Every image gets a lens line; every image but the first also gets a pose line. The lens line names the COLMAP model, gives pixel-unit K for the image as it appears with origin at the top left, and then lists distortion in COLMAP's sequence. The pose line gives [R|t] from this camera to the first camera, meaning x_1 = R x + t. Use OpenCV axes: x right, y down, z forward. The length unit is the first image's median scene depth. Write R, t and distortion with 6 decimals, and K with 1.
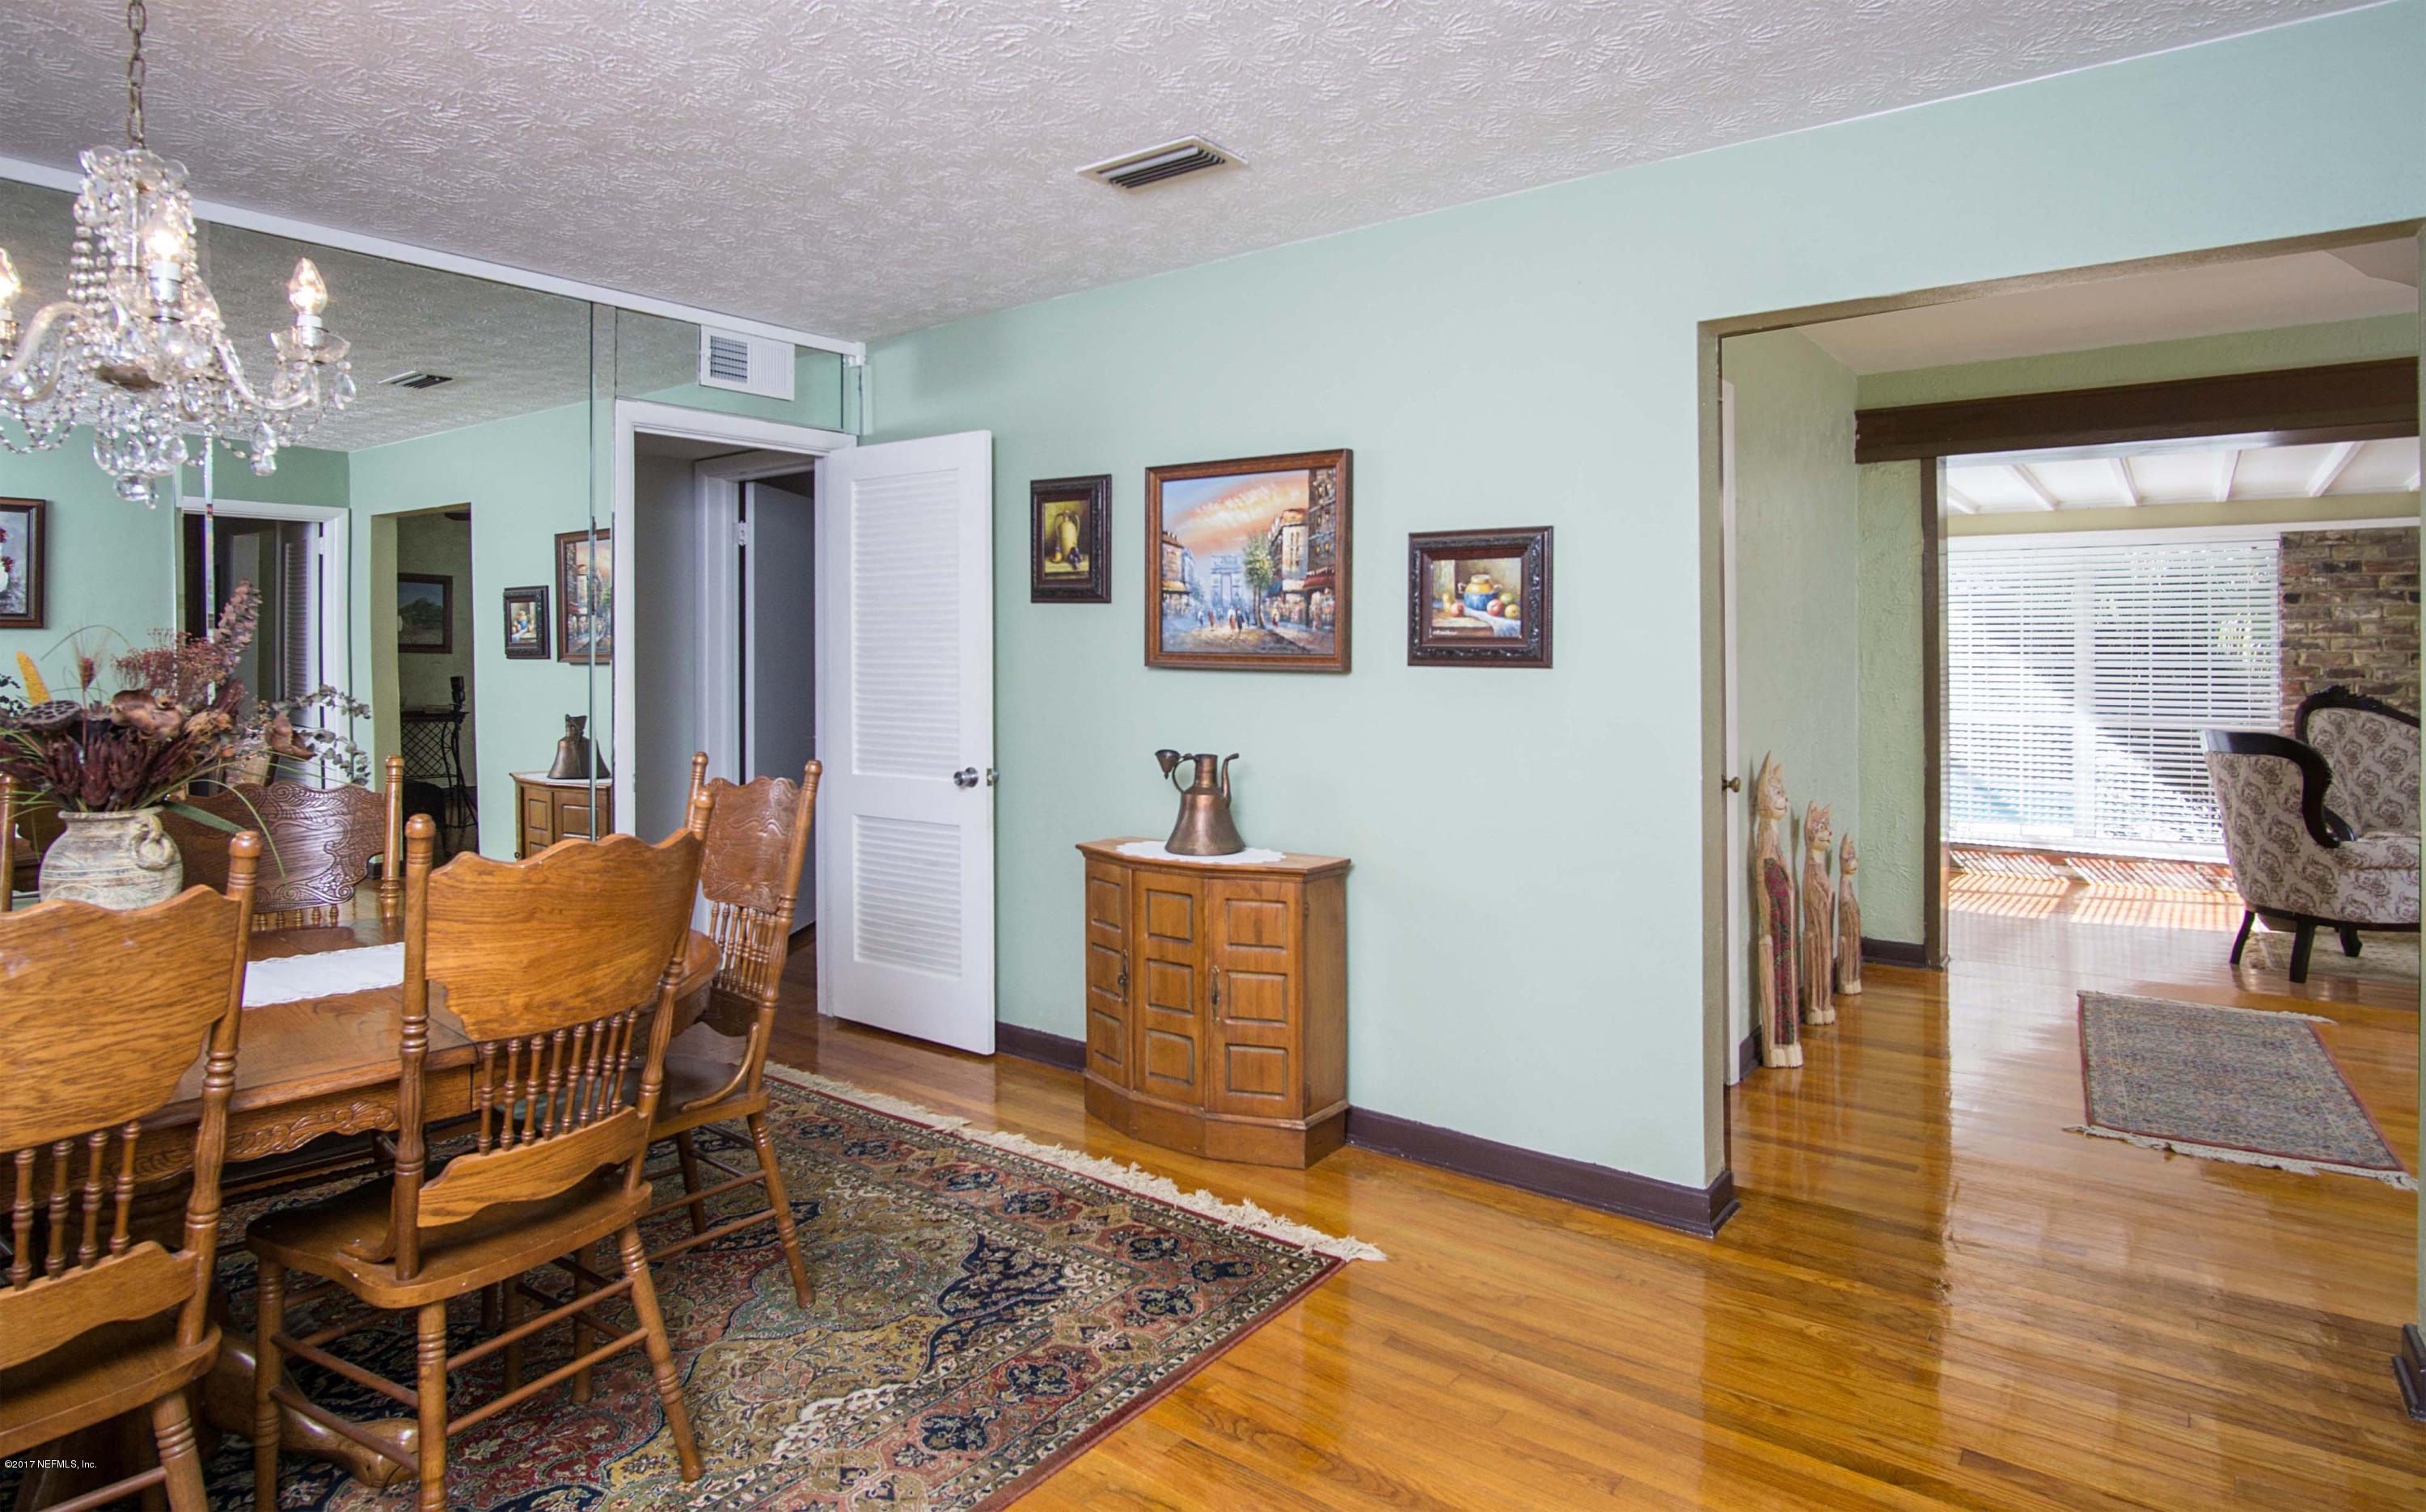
lens RADIAL K [[1334.6, 0, 1281.6], [0, 1334.6, 638.9], [0, 0, 1]] dist [0.007363, 0.002581]
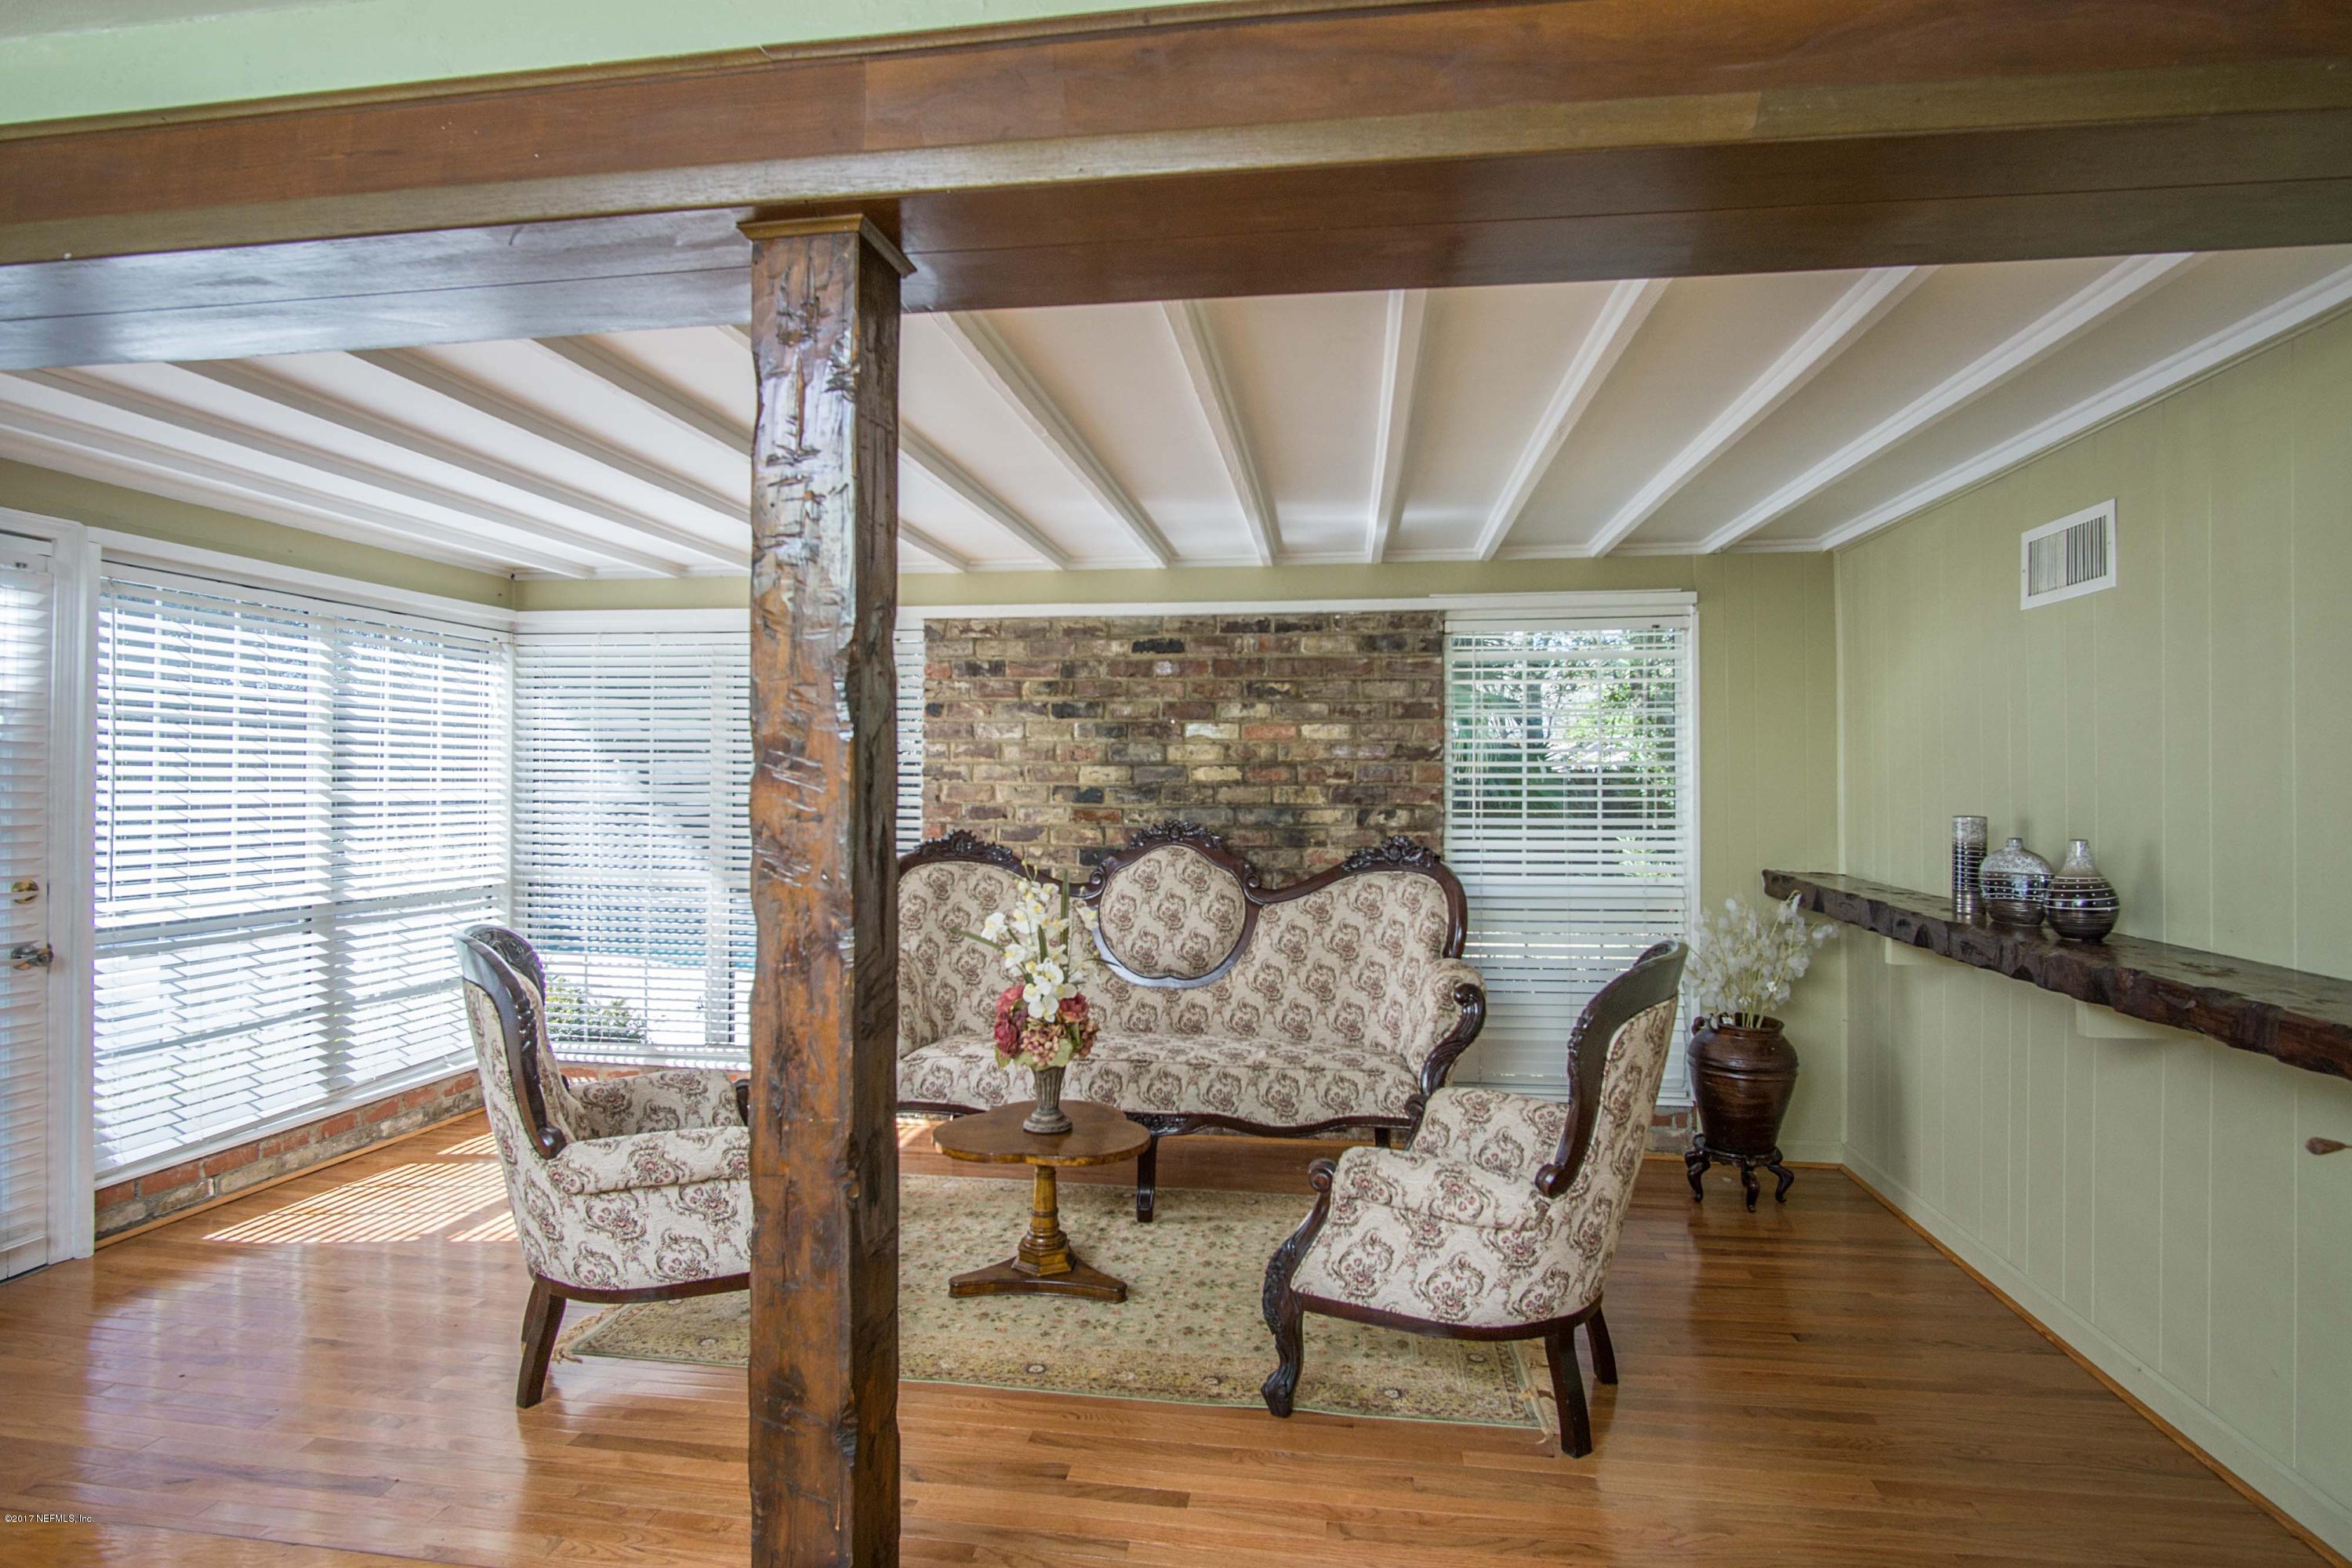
lens RADIAL K [[1250.2, 0, 1169.1], [0, 1250.2, 769.5], [0, 0, 1]] dist [-0.028833, 0.002094]
pose [[0.899667, 0.010361, 0.436454, 0.583412], [-0.011928, 0.999928, 0.000851, 0.000199], [-0.436414, -0.005972, 0.899726, 0.339170]]
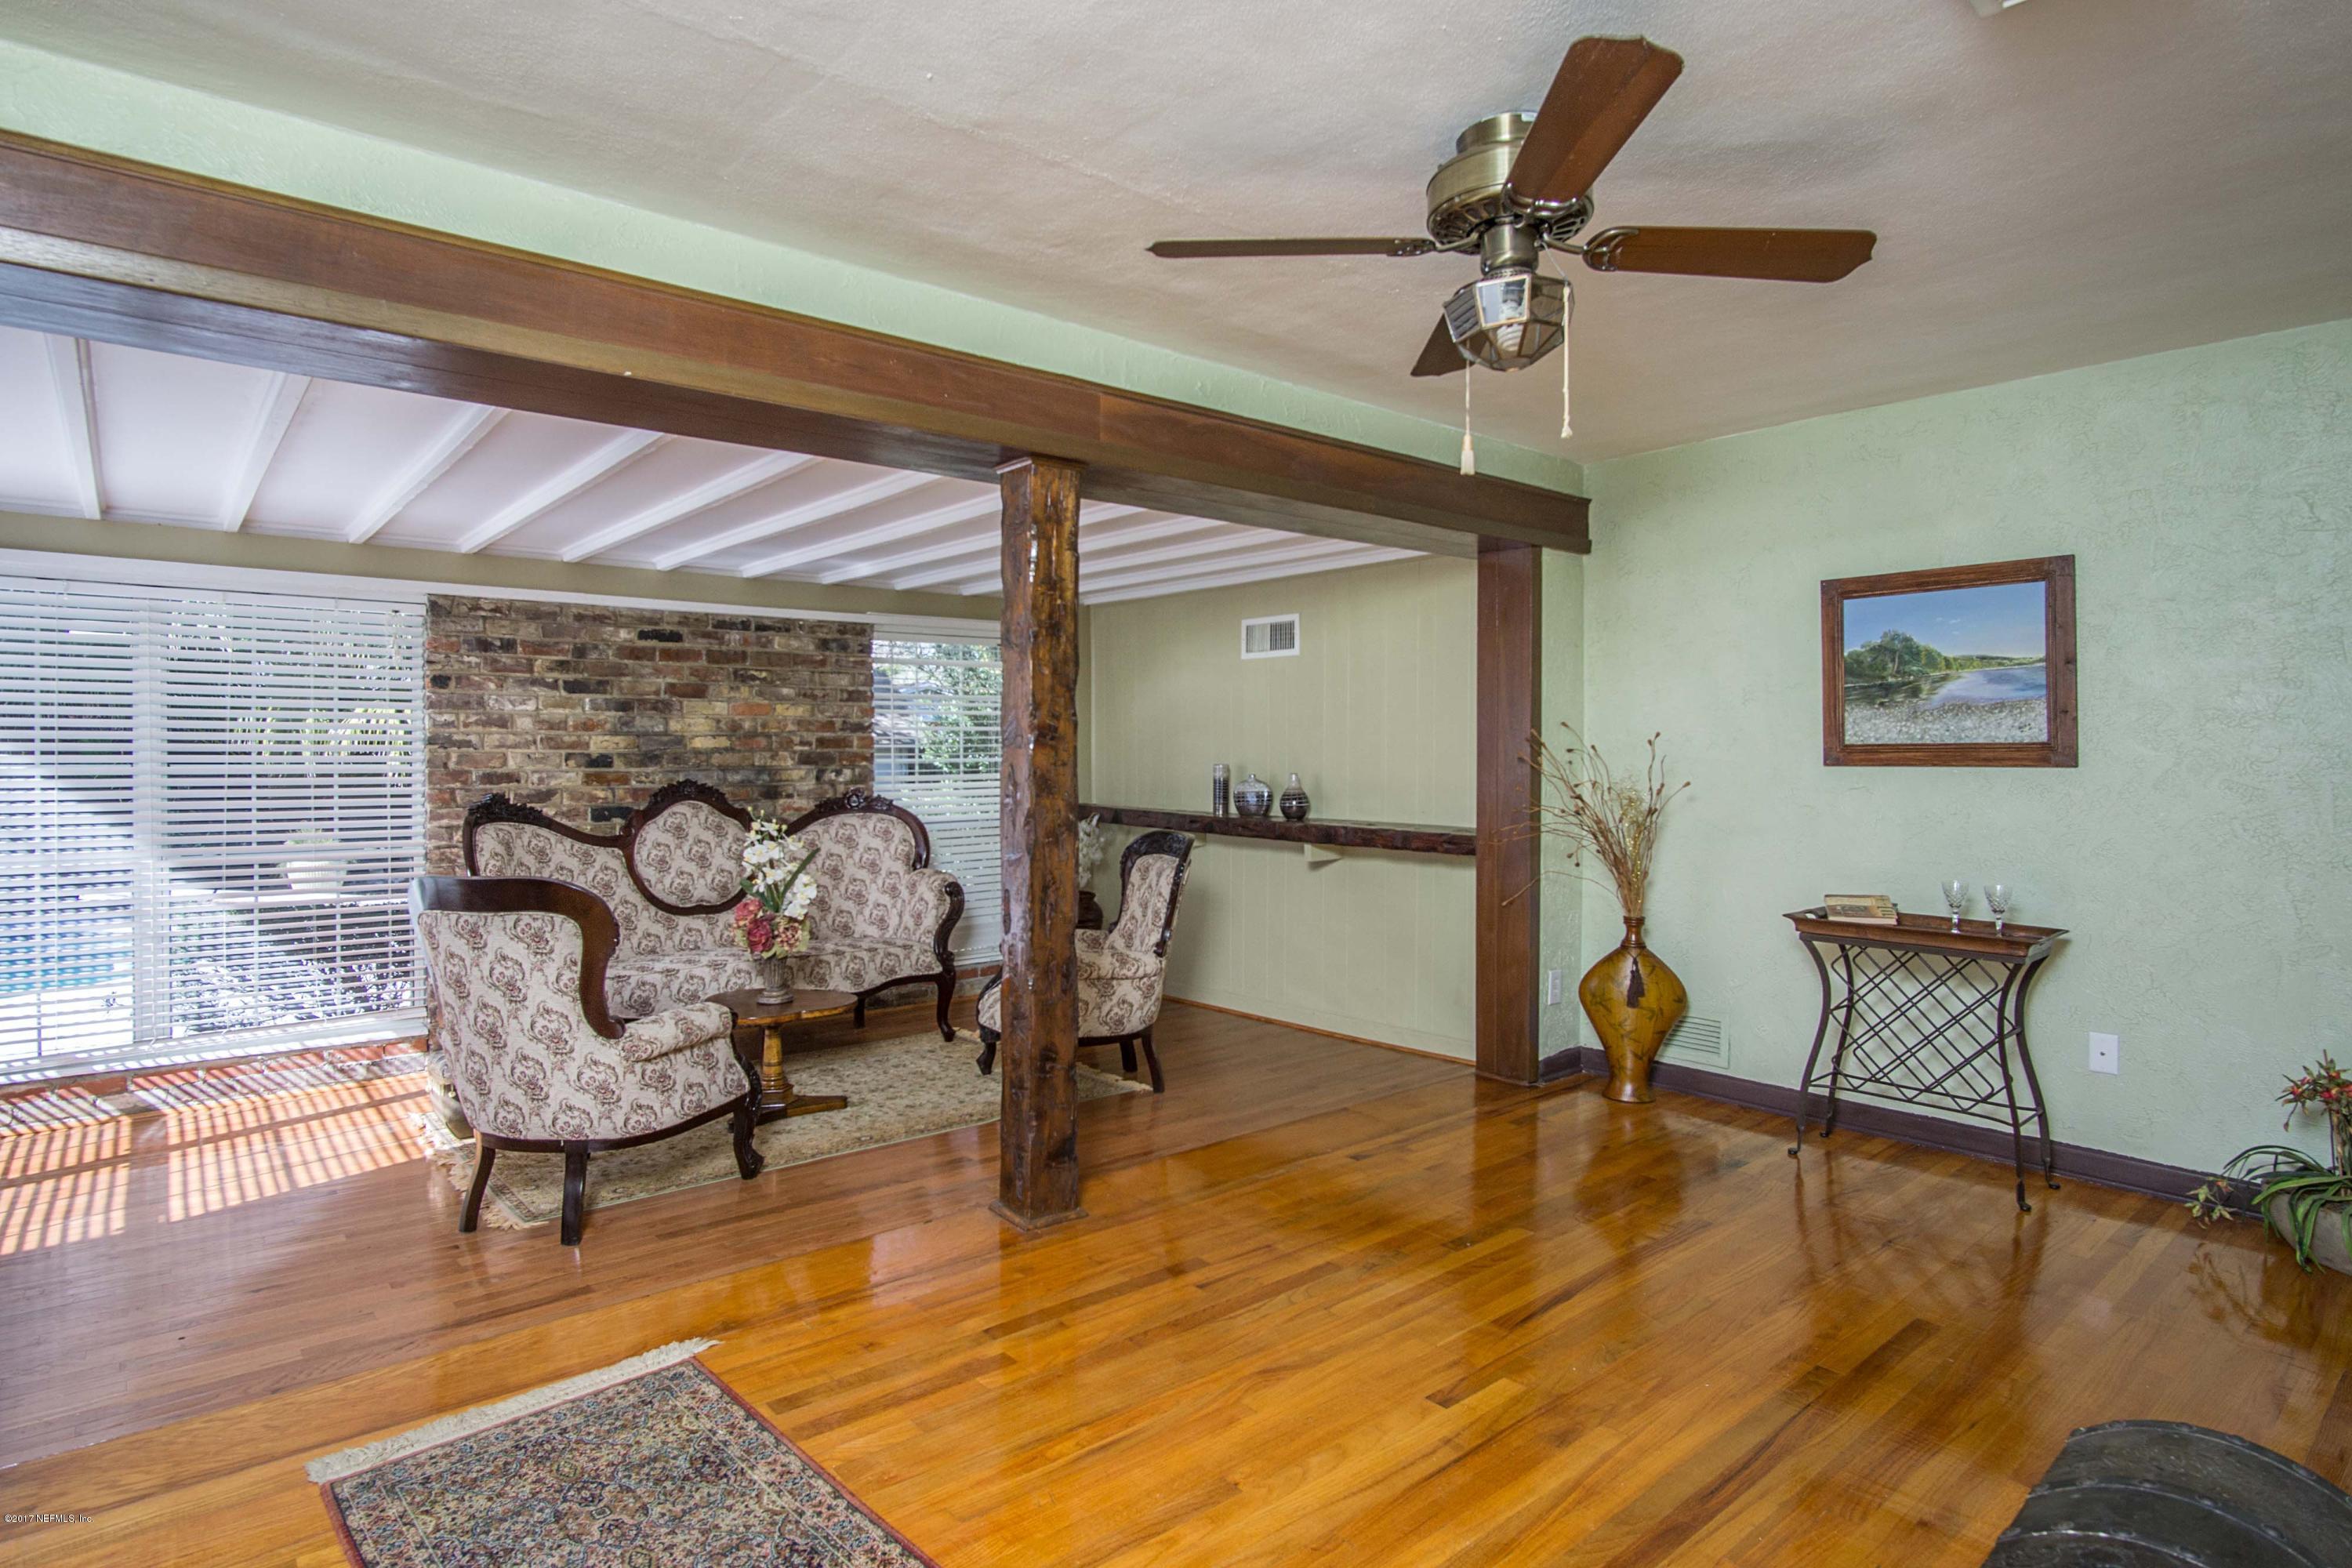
lens RADIAL K [[1250.2, 0, 1171.0], [0, 1250.2, 774.6], [0, 0, 1]] dist [-0.028833, 0.002094]
pose [[0.267337, -0.015792, 0.963474, 0.185537], [-0.011576, 0.999741, 0.019599, 0.004416], [-0.963534, -0.016393, 0.267085, 0.415452]]
